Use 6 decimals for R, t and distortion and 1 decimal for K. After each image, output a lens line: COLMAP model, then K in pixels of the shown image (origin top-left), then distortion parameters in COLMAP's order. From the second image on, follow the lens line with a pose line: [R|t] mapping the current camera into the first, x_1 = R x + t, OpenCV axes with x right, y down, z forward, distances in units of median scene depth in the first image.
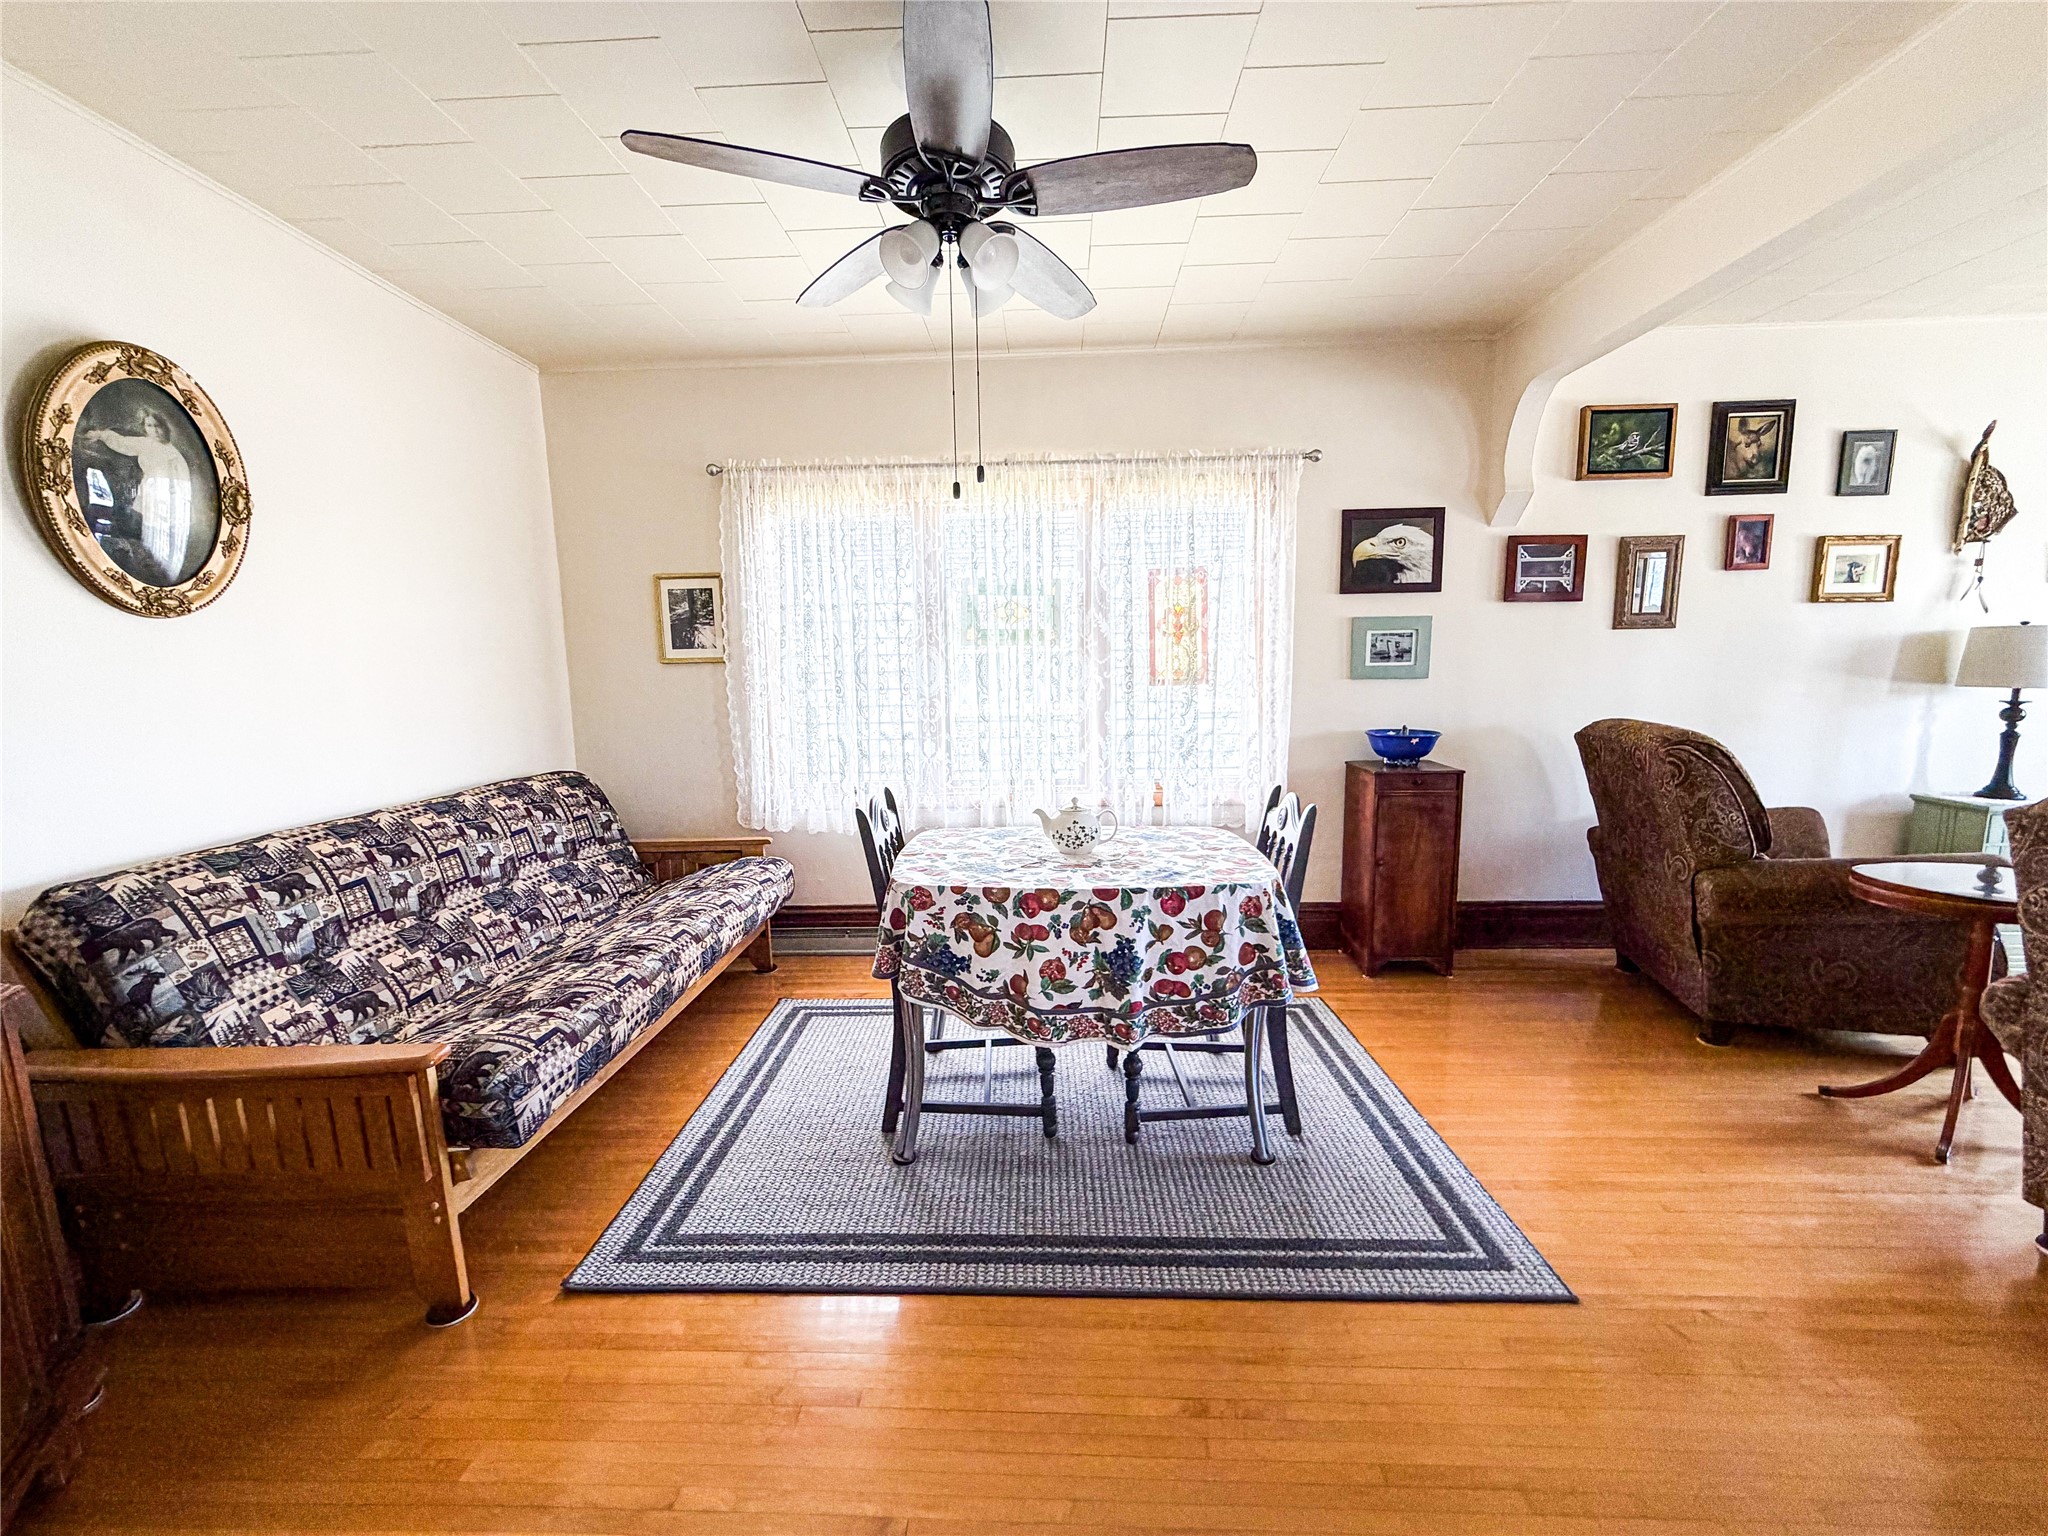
lens RADIAL K [[816.7, 0, 1024.0], [0, 816.7, 768.0], [0, 0, 1]] dist [0.001604, -0.000483]
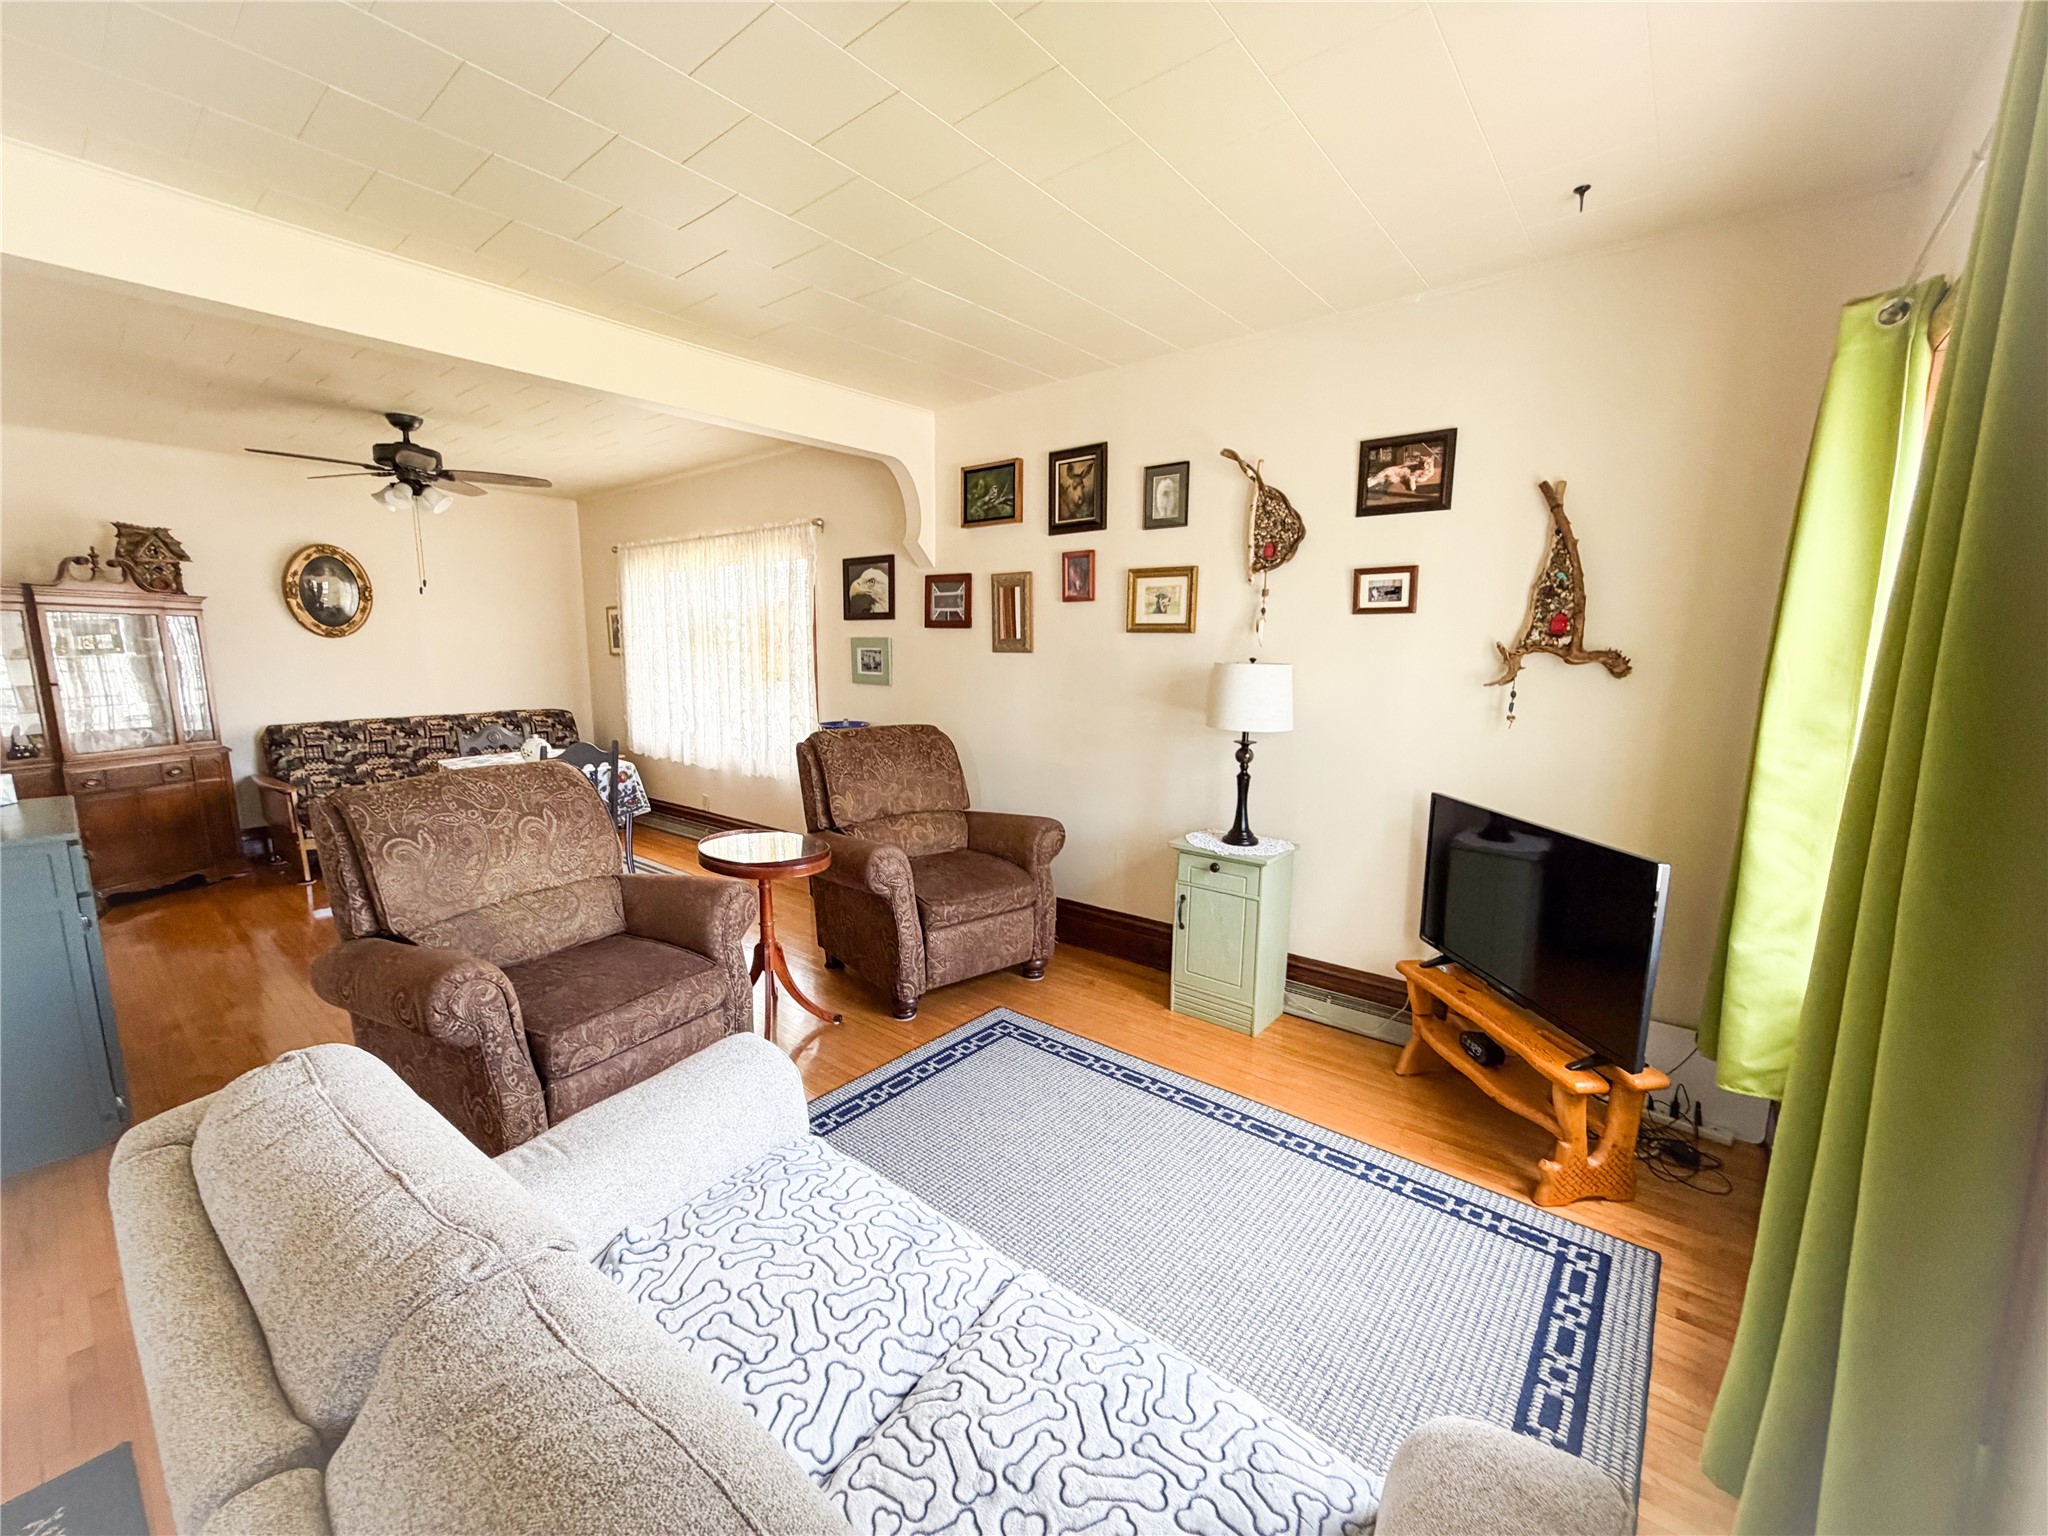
lens RADIAL K [[816.7, 0, 1024.0], [0, 816.7, 768.0], [0, 0, 1]] dist [0.001604, -0.000483]
pose [[0.799915, 0.112651, -0.589445, 1.513418], [-0.097858, 0.993562, 0.057083, -0.077871], [0.592080, 0.012020, 0.805789, 0.082512]]
